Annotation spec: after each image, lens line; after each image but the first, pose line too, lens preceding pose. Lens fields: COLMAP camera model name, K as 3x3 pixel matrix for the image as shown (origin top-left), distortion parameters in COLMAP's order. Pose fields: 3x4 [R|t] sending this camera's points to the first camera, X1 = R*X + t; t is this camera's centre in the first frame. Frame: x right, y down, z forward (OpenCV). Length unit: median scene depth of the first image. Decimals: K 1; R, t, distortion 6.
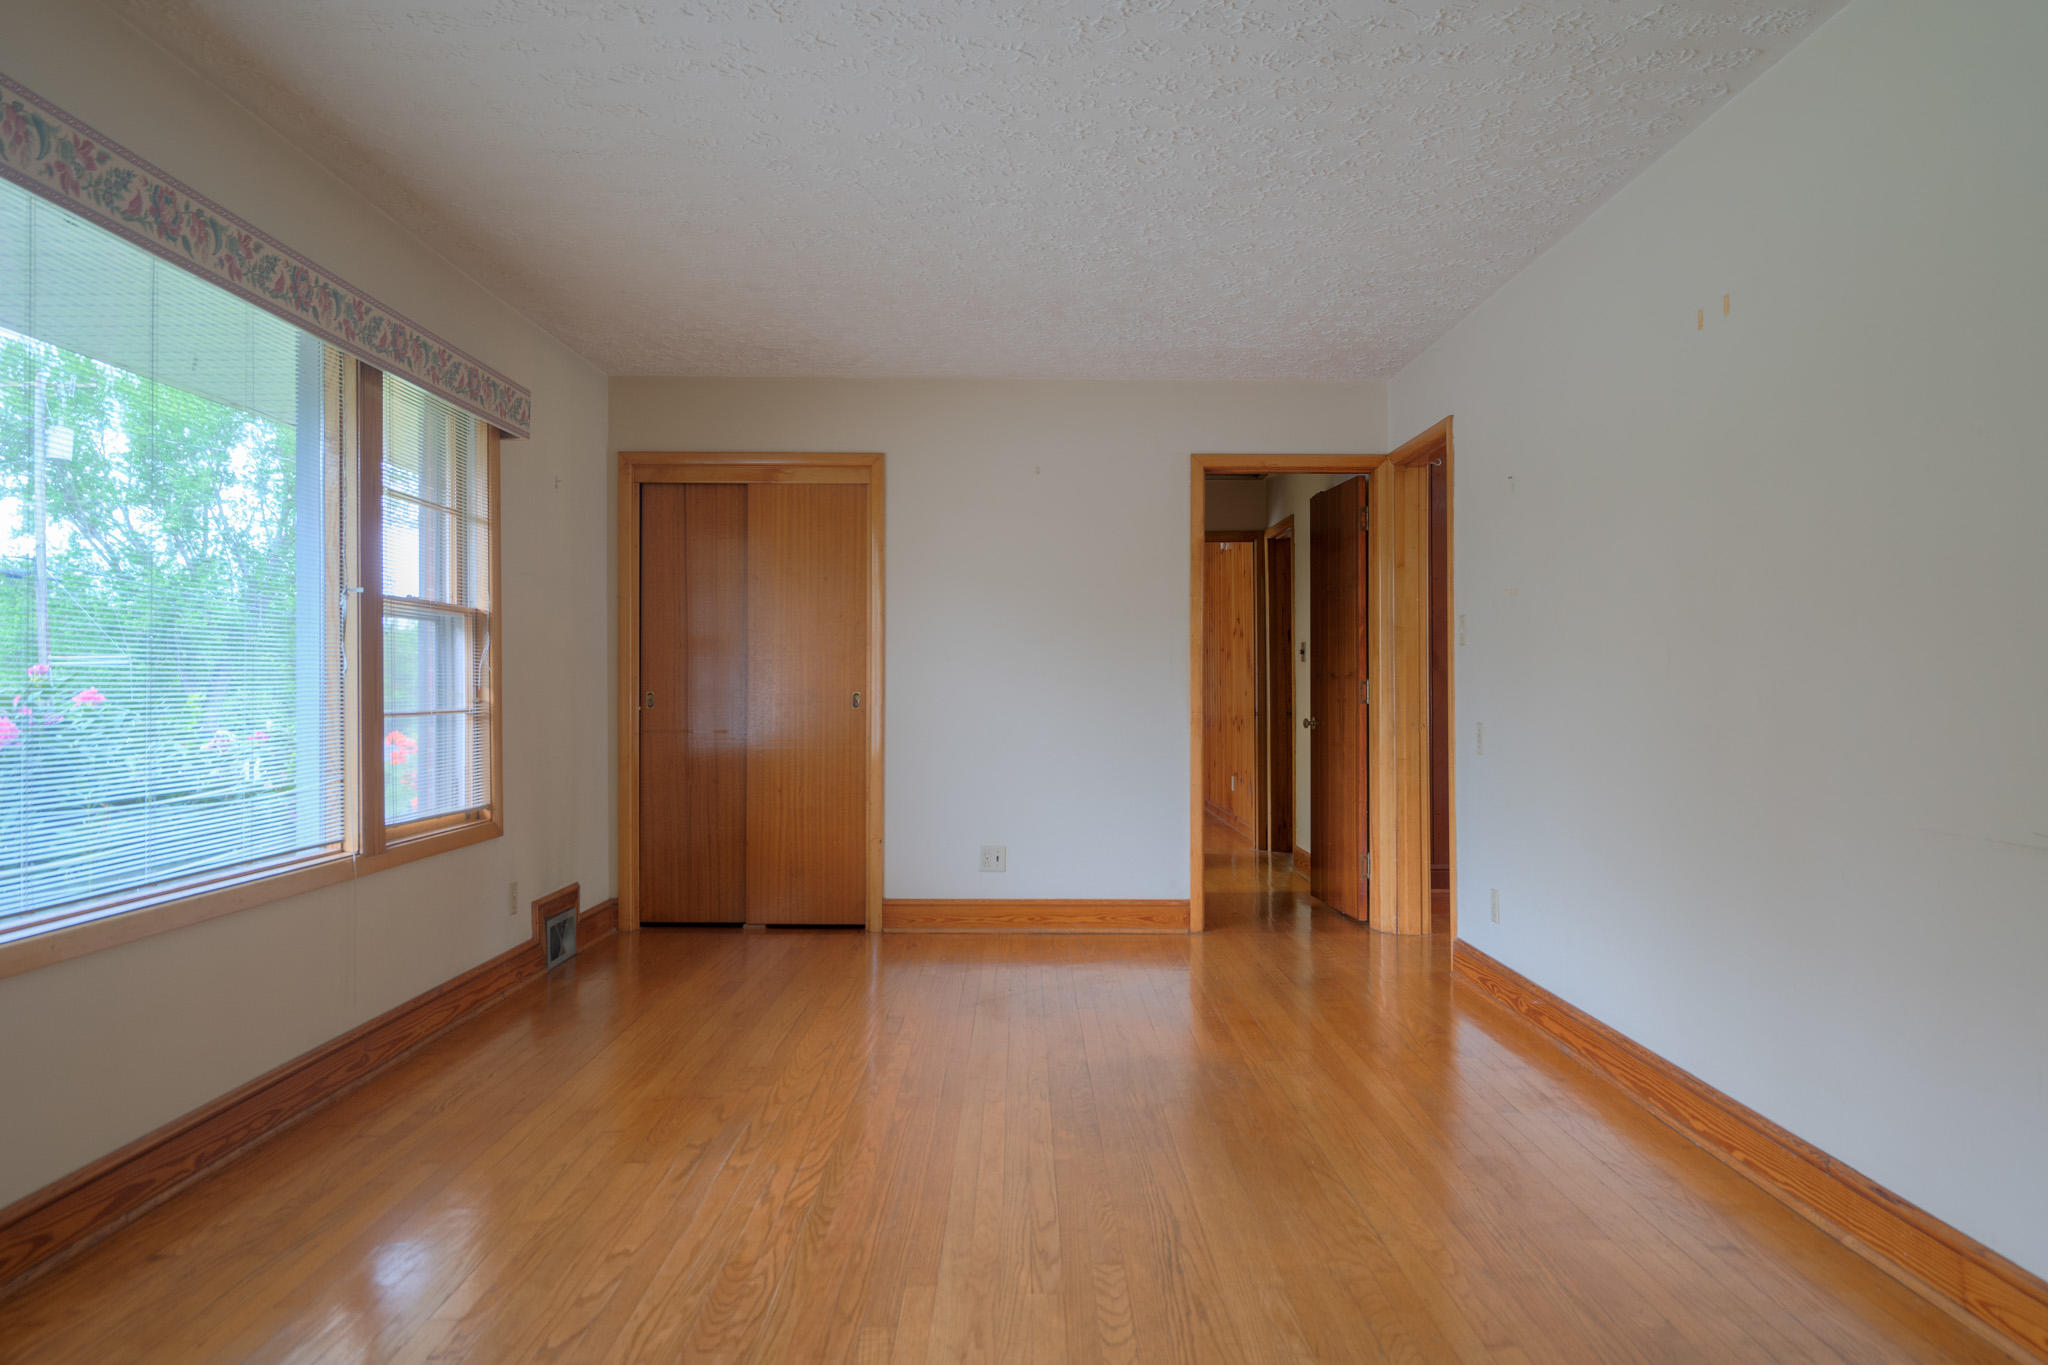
lens RADIAL K [[1376.3, 0, 1028.5], [0, 1376.3, 676.7], [0, 0, 1]] dist [0.003589, 0.002199]
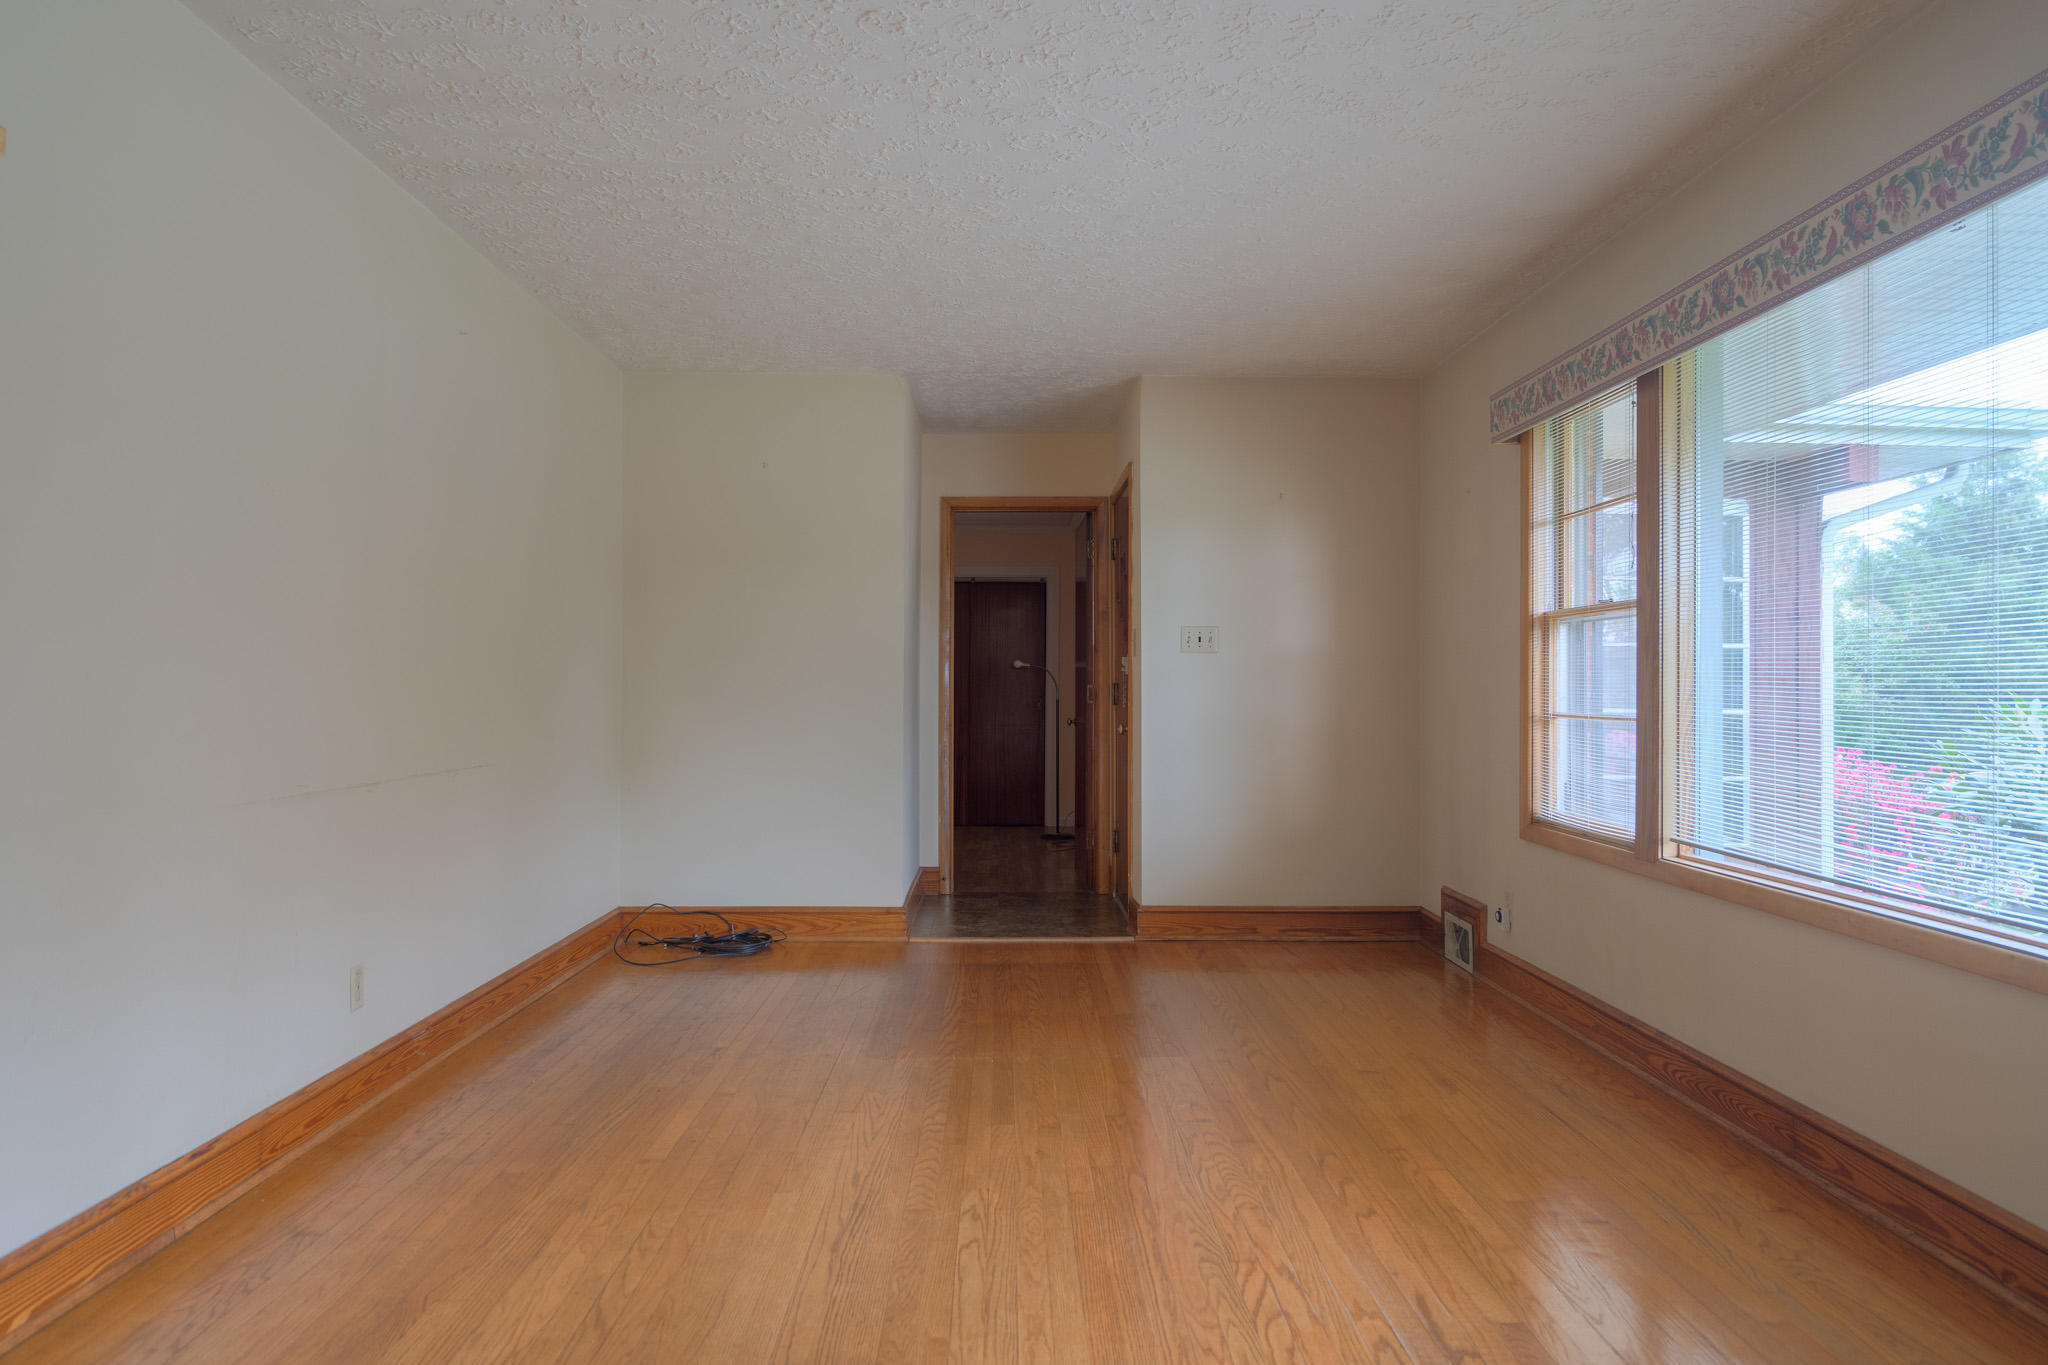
lens RADIAL K [[1376.3, 0, 1040.6], [0, 1376.3, 681.9], [0, 0, 1]] dist [0.003589, 0.002199]
pose [[-0.999738, -0.005197, -0.022303, -0.009736], [-0.004974, 0.999937, -0.010035, 0.009546], [0.022354, -0.009921, -0.999701, 1.537785]]
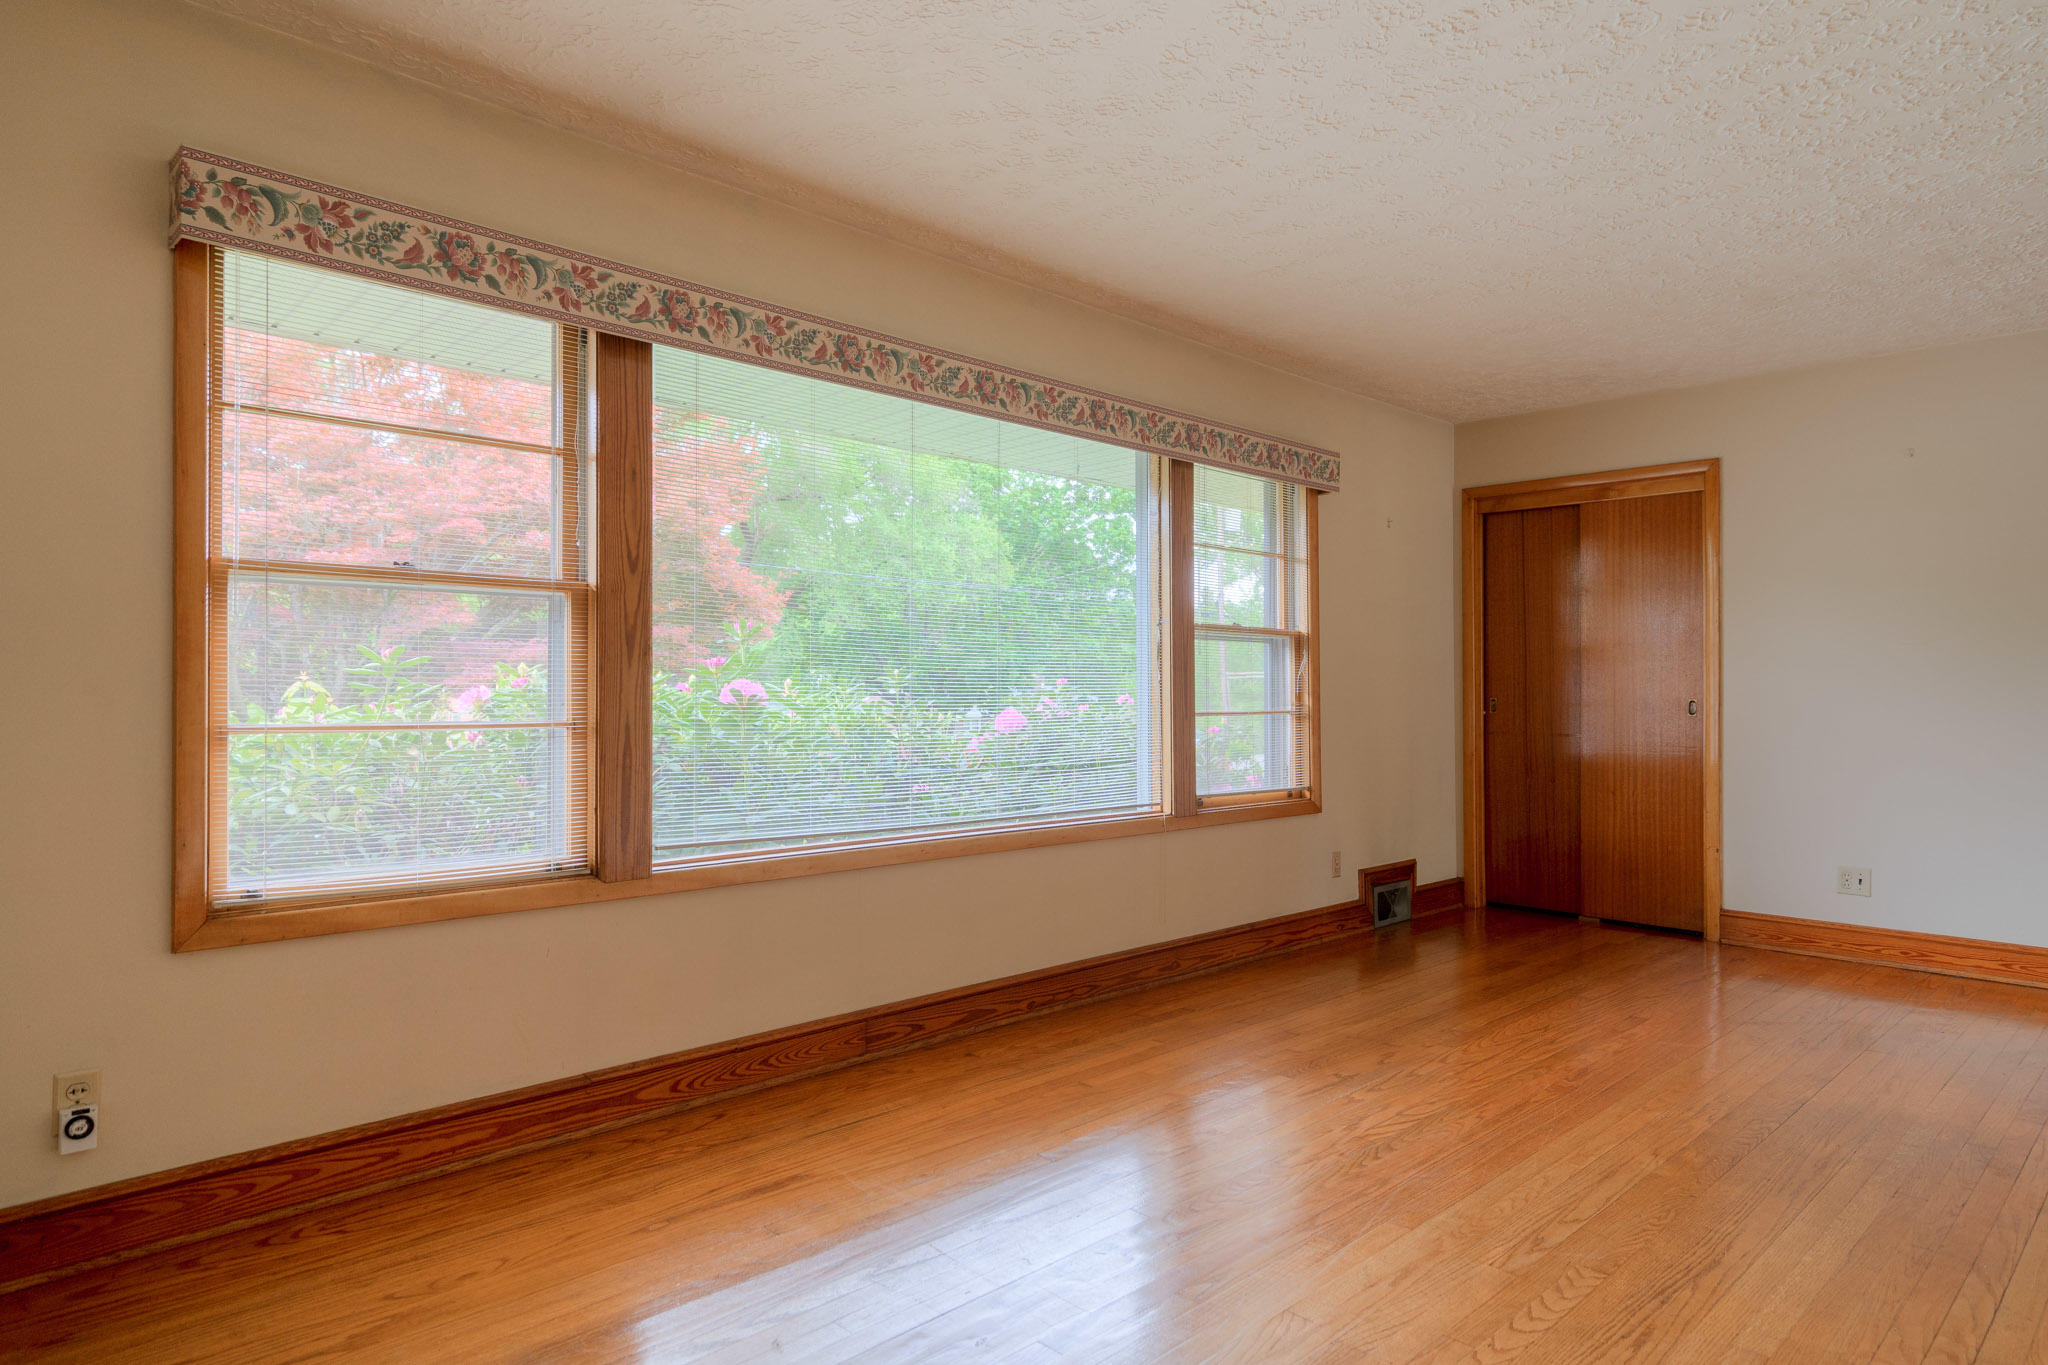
lens RADIAL K [[1200.7, 0, 1028.8], [0, 1200.7, 682.7], [0, 0, 1]] dist [0.005472, -0.000594]
pose [[0.694784, -0.004525, -0.719204, 0.293473], [0.002338, 0.999989, -0.004033, 0.002258], [0.719215, 0.001121, 0.694787, 0.072037]]
